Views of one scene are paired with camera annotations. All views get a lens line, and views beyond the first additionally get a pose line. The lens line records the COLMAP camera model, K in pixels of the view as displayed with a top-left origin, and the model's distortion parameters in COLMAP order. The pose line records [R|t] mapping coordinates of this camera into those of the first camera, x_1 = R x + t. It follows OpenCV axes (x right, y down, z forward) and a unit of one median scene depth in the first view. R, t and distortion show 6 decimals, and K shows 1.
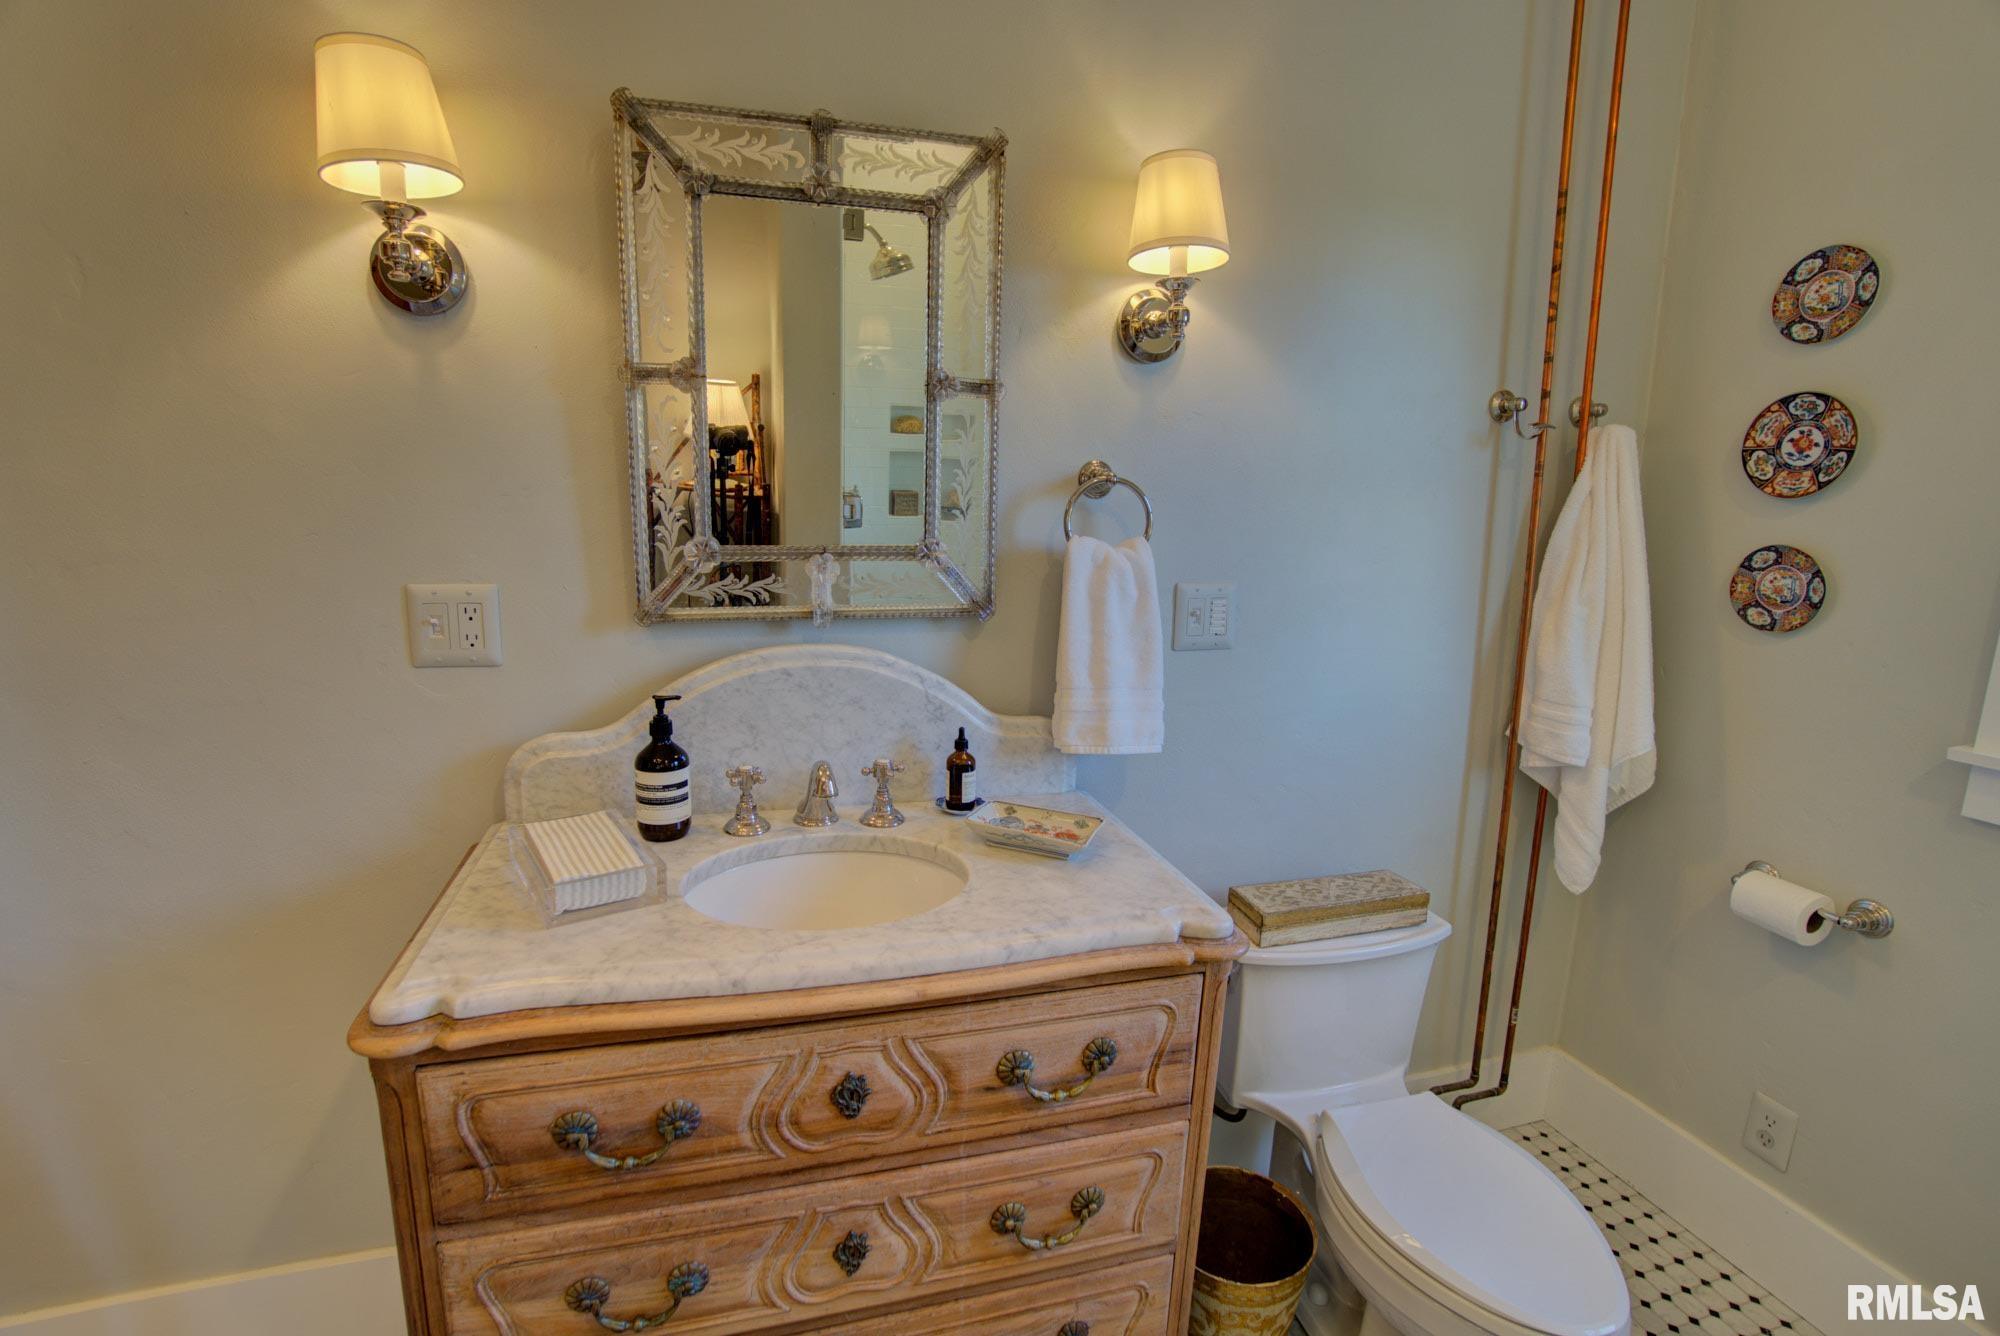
lens RADIAL K [[900.4, 0, 996.0], [0, 900.4, 663.7], [0, 0, 1]] dist [-0.059891, 0.019720]
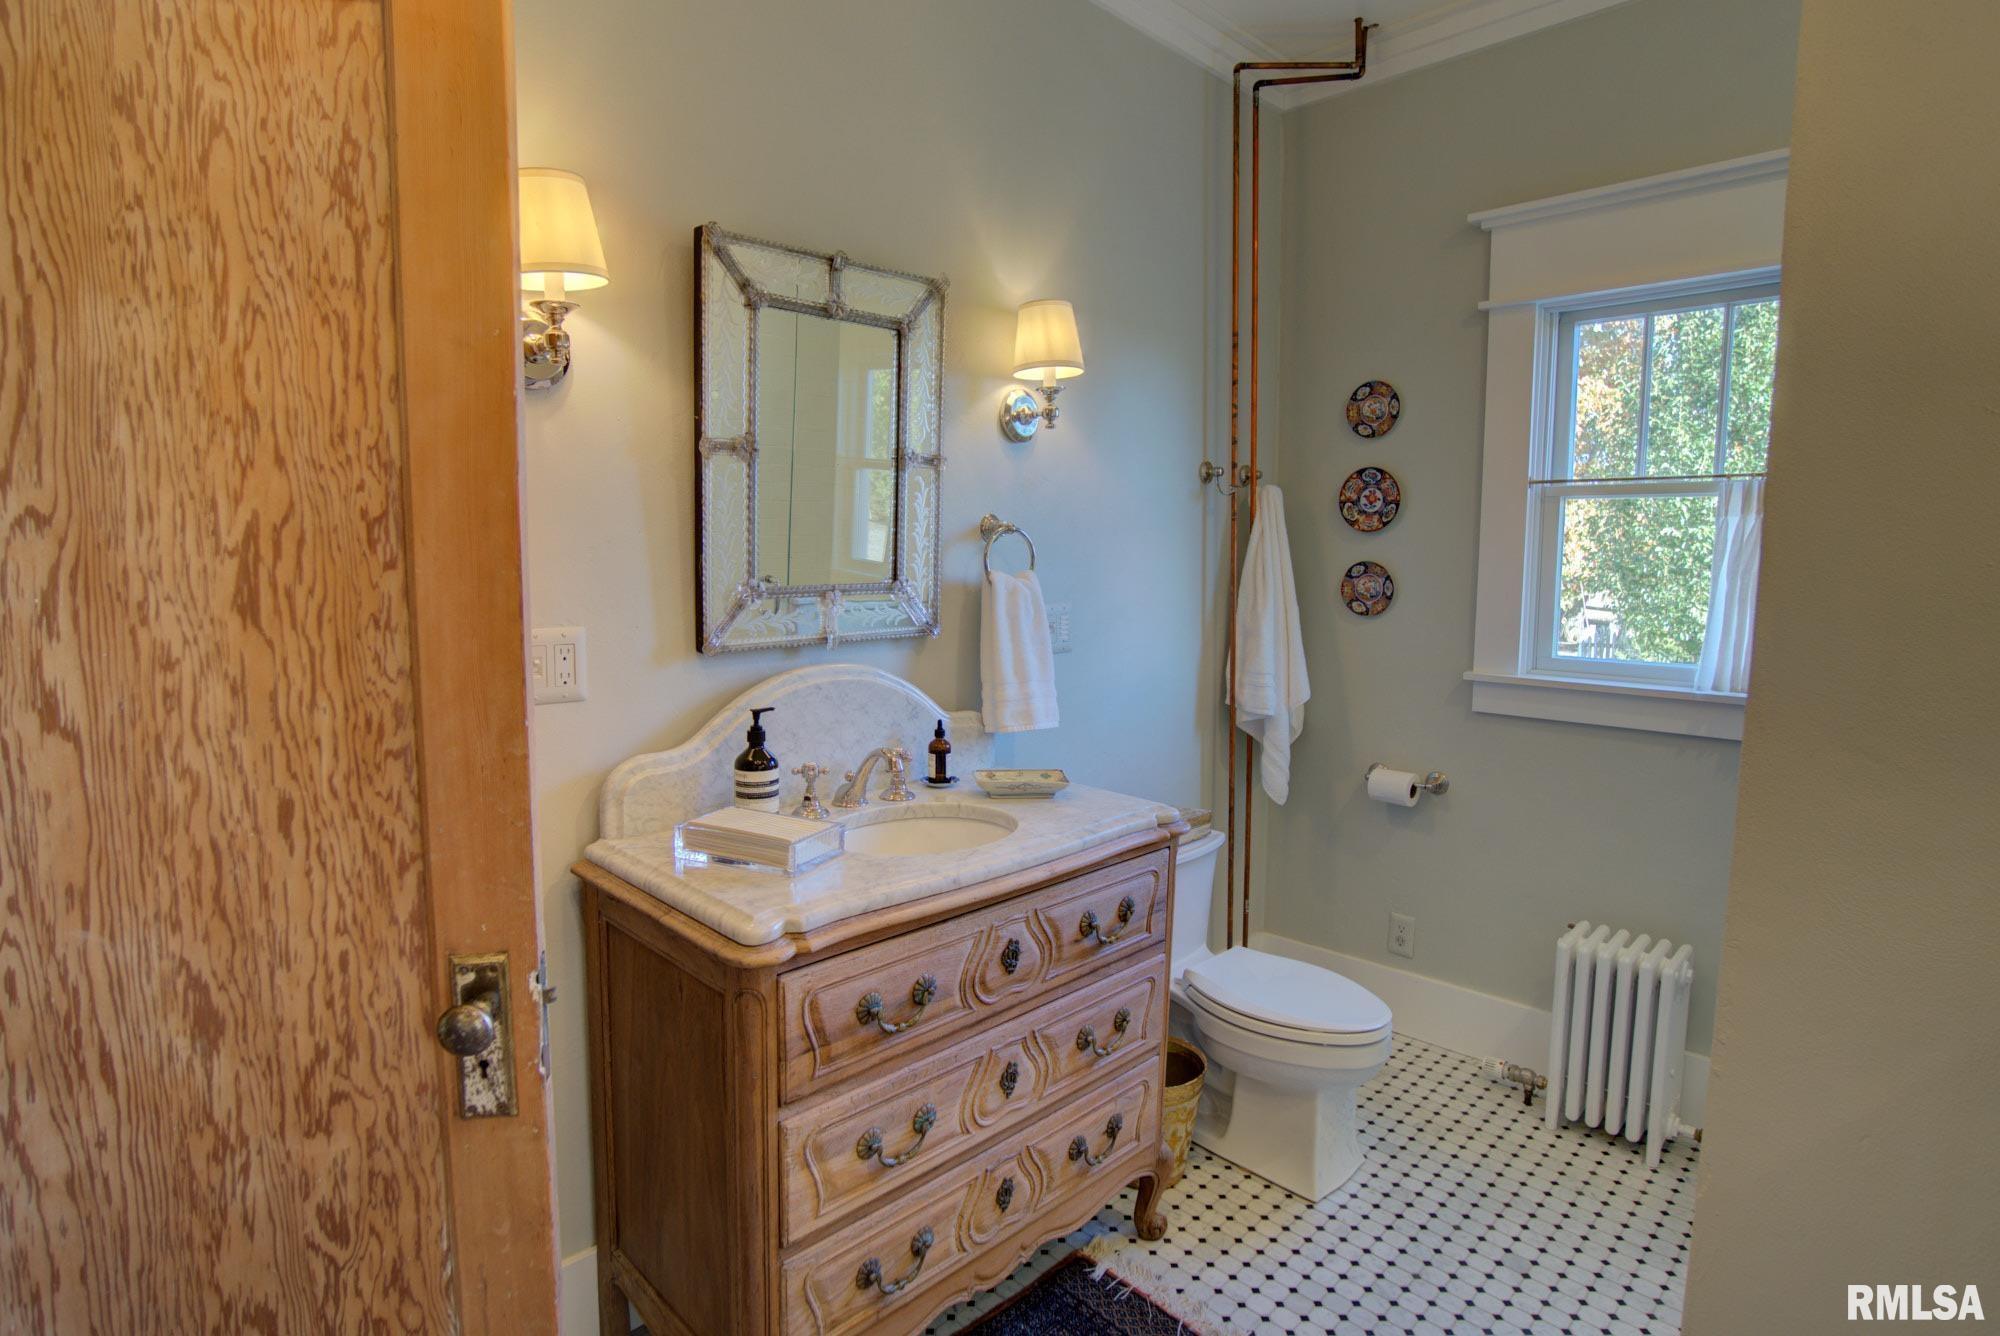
lens RADIAL K [[1032.4, 0, 993.7], [0, 1032.4, 661.9], [0, 0, 1]] dist [-0.055280, 0.023922]
pose [[0.874527, -0.072856, 0.479473, -0.723386], [0.102715, 0.994048, -0.036299, 0.053420], [-0.473975, 0.080993, 0.876806, -0.368507]]
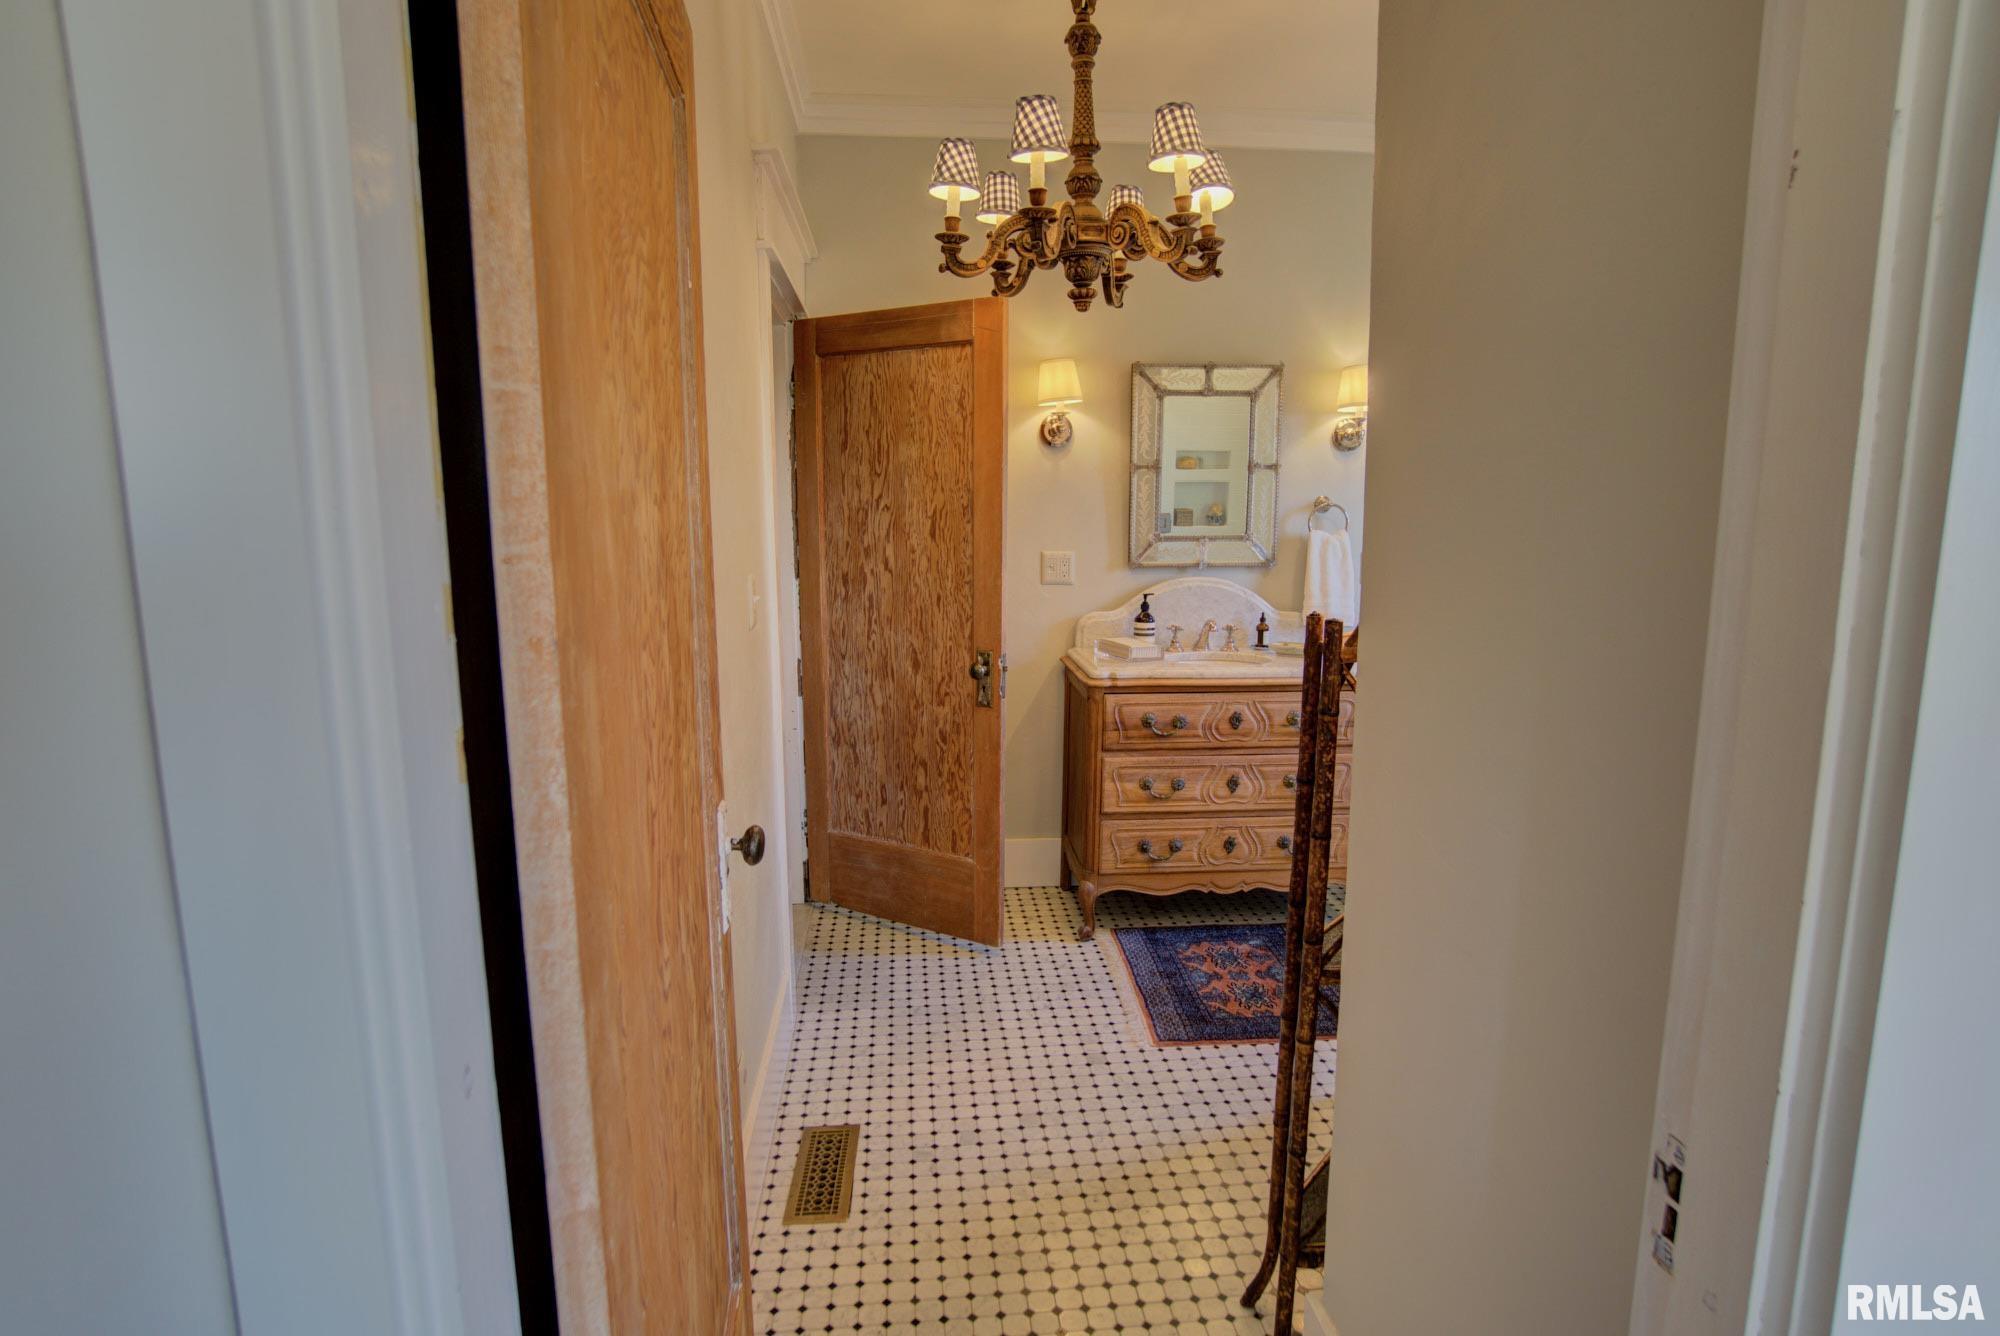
lens RADIAL K [[1032.4, 0, 993.7], [0, 1032.4, 661.9], [0, 0, 1]] dist [-0.055280, 0.023922]
pose [[0.980906, 0.004089, -0.194438, -0.217607], [-0.011486, 0.999252, -0.036928, 0.325940], [0.194142, 0.038456, 0.980219, -1.850501]]
